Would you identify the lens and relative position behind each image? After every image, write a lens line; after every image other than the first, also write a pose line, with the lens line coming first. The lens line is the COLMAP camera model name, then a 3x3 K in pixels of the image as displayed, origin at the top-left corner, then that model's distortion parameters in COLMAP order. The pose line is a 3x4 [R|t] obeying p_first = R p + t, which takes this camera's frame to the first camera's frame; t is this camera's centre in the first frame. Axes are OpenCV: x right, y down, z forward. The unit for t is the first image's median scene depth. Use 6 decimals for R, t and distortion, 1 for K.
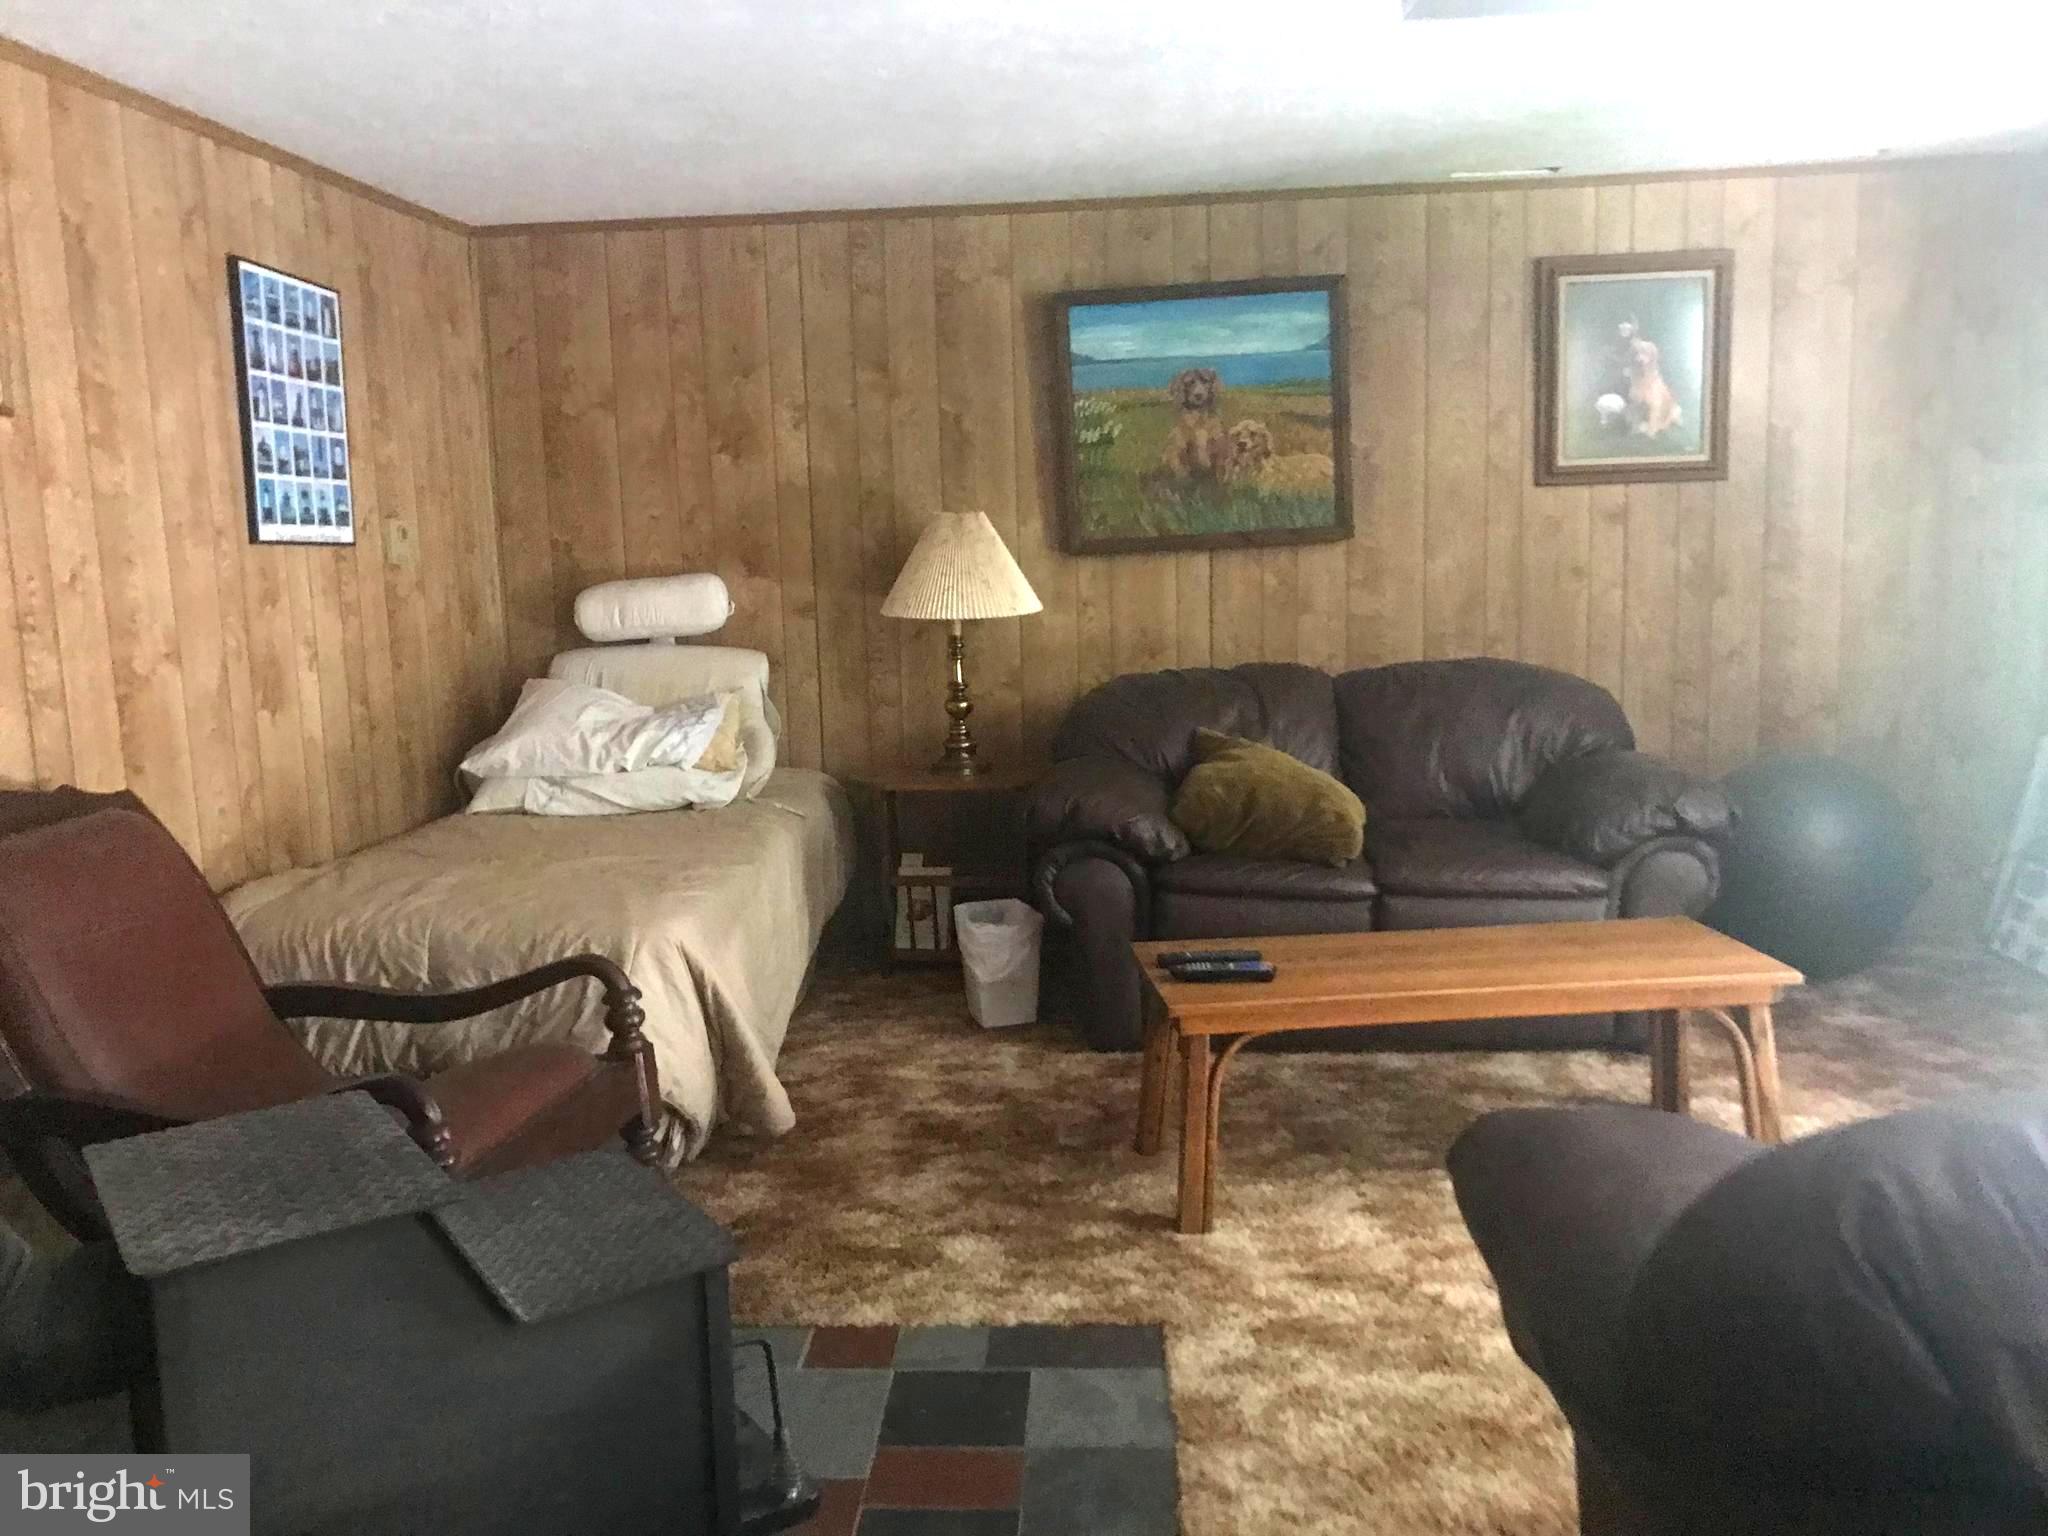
lens RADIAL K [[1680.9, 0, 1026.1], [0, 1680.9, 763.4], [0, 0, 1]] dist [0.059033, -0.076664]
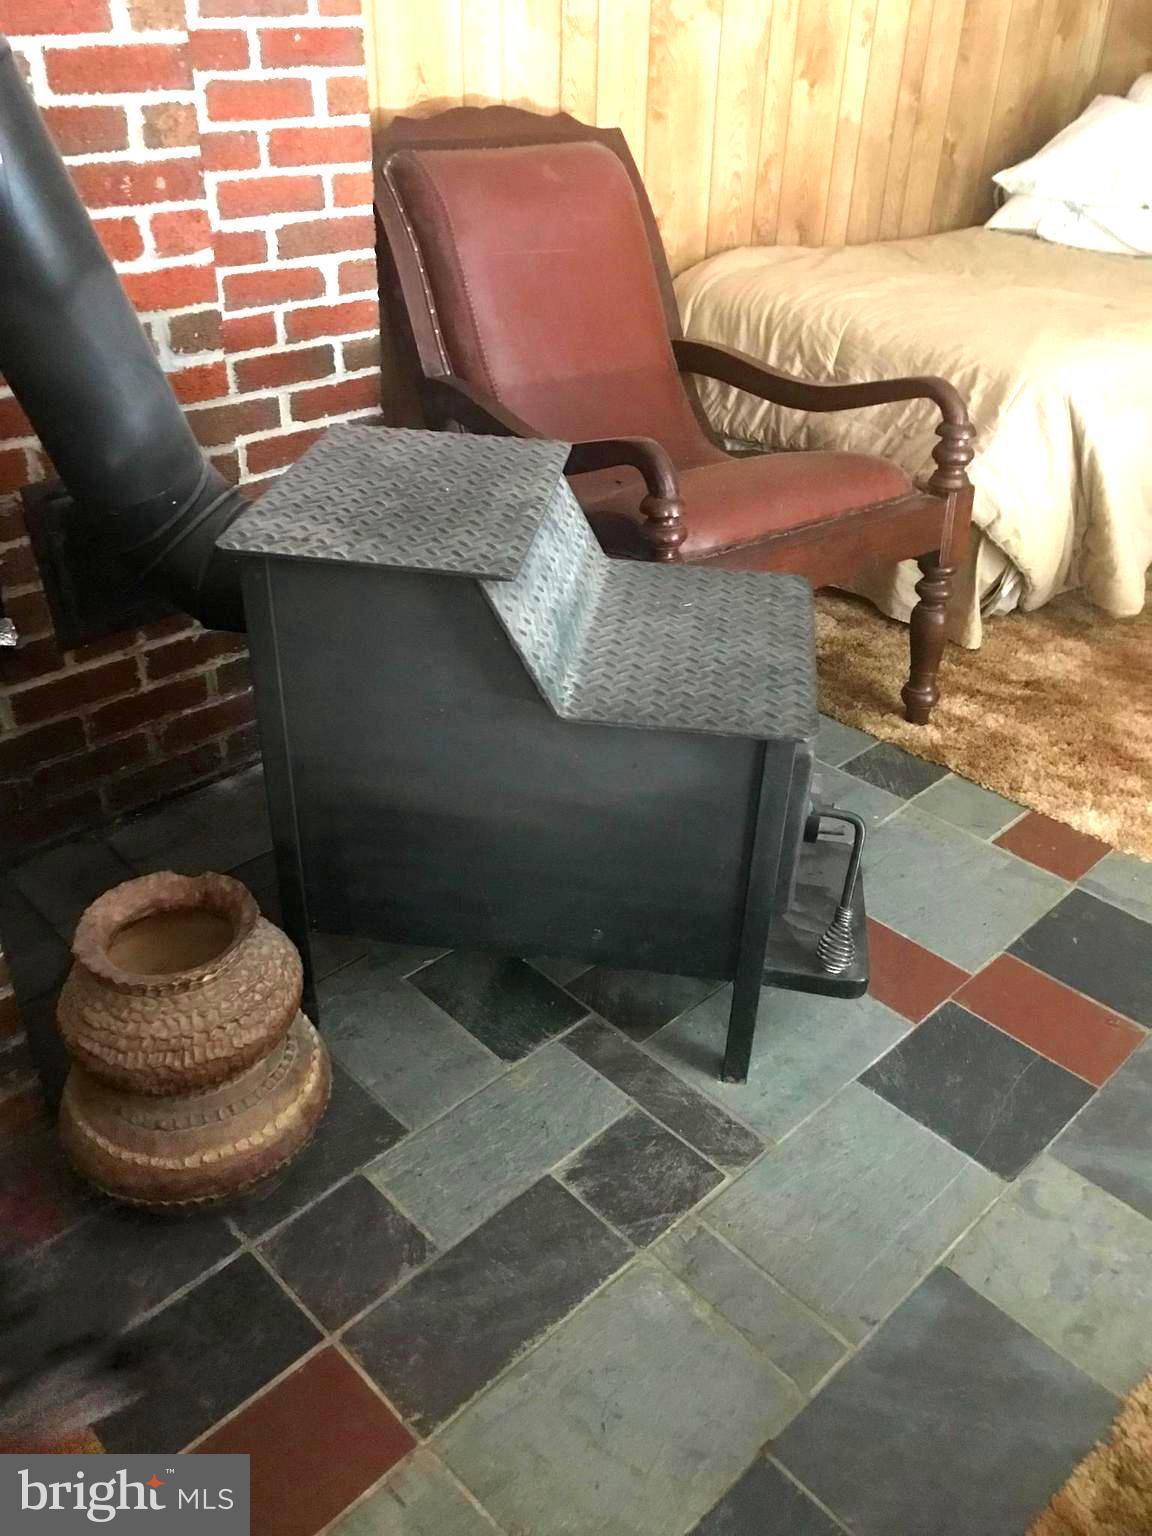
lens RADIAL K [[1260.7, 0, 573.8], [0, 1260.7, 762.9], [0, 0, 1]] dist [0.059033, -0.076664]
pose [[0.737318, 0.404663, -0.540935, 0.062185], [-0.156289, 0.881193, 0.446175, 0.013854], [0.657219, -0.244431, 0.712964, 0.257922]]
